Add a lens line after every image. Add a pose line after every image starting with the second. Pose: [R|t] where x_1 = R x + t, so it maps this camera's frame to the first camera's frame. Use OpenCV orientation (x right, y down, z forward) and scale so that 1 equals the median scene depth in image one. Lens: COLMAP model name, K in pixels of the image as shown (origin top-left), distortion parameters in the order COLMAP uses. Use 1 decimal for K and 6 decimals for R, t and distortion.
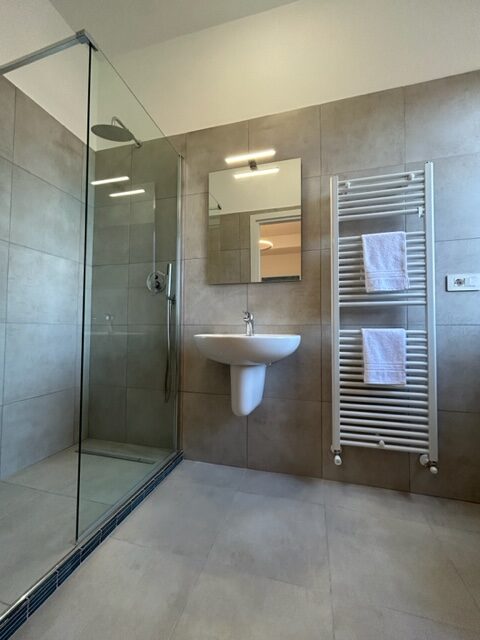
lens RADIAL K [[261.1, 0, 240.0], [0, 261.1, 320.0], [0, 0, 1]] dist [-0.001442, -0.000564]
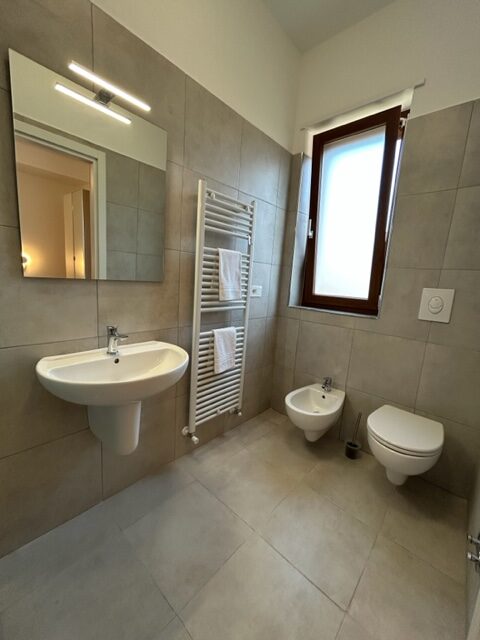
lens RADIAL K [[261.1, 0, 240.0], [0, 261.1, 320.0], [0, 0, 1]] dist [-0.001442, -0.000564]
pose [[0.442075, -0.121070, 0.888770, -0.535318], [-0.093646, 0.979205, 0.179969, -0.237932], [-0.892076, -0.162789, 0.421544, 0.399006]]
